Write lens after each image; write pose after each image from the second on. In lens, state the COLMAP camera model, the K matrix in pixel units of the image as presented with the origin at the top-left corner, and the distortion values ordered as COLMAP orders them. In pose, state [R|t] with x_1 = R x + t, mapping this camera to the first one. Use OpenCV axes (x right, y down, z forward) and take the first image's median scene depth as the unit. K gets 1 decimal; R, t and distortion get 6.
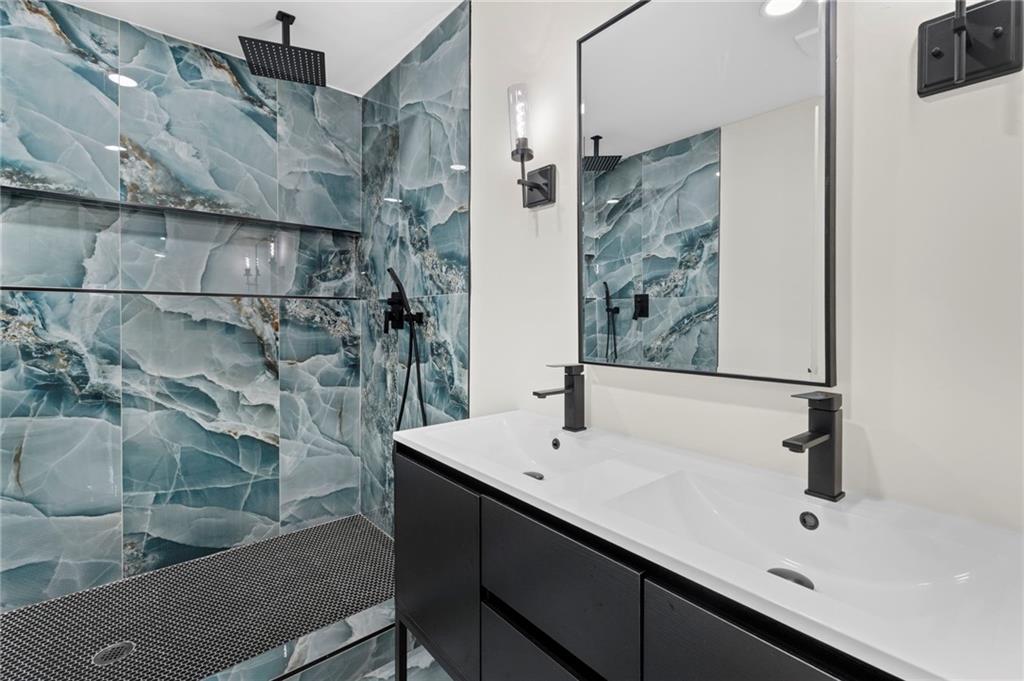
lens RADIAL K [[453.6, 0, 517.2], [0, 453.6, 335.7], [0, 0, 1]] dist [-0.000401, -0.000119]
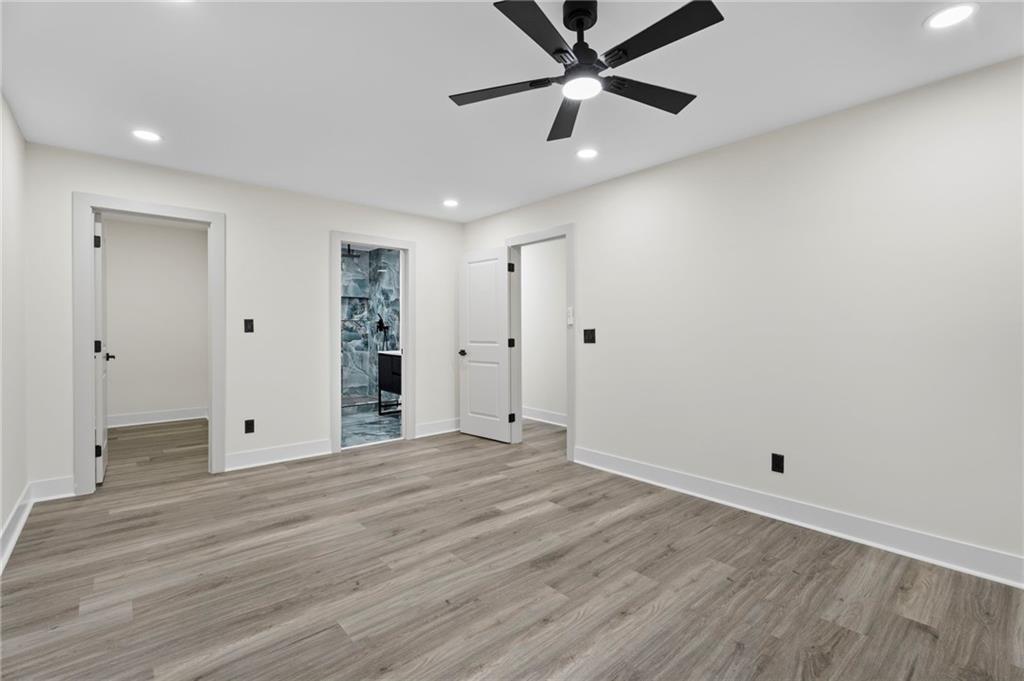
lens RADIAL K [[460.1, 0, 512.5], [0, 460.1, 335.6], [0, 0, 1]] dist [-0.000568, -0.000318]
pose [[0.999995, -0.002448, -0.002109, 0.612482], [0.002418, 0.999898, -0.014080, 0.059486], [0.002144, 0.014075, 0.999899, -2.042632]]
